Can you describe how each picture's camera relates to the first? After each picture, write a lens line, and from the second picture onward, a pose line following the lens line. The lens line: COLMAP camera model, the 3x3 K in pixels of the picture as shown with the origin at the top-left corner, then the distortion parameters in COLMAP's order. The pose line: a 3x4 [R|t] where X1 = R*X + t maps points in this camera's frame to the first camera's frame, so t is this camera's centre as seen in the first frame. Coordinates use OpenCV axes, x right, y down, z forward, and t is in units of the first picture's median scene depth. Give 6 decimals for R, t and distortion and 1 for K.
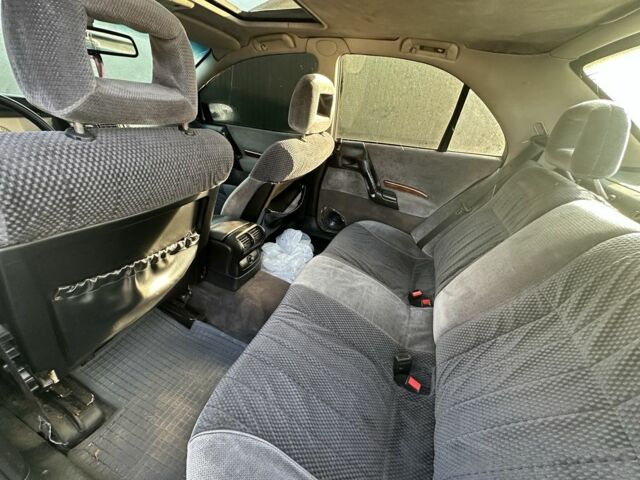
lens RADIAL K [[256.5, 0, 320.7], [0, 256.5, 239.0], [0, 0, 1]] dist [-0.003531, 0.000615]
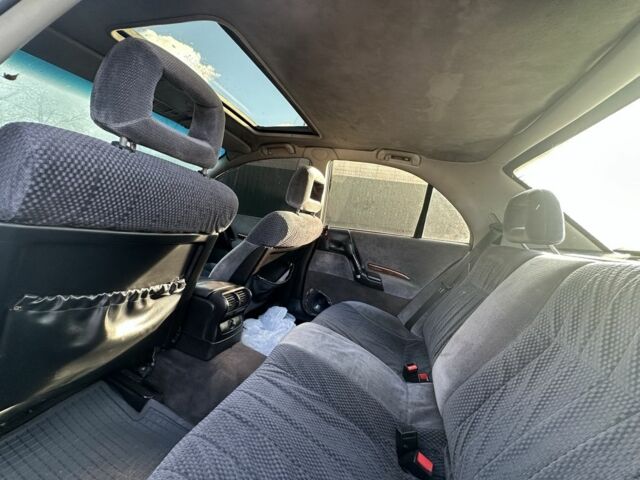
lens RADIAL K [[256.5, 0, 320.6], [0, 256.5, 240.2], [0, 0, 1]] dist [-0.003531, 0.000615]
pose [[0.996406, 0.055880, 0.063655, -0.039285], [-0.024288, 0.908443, -0.417302, 0.230252], [-0.081146, 0.414256, 0.906536, 0.015411]]
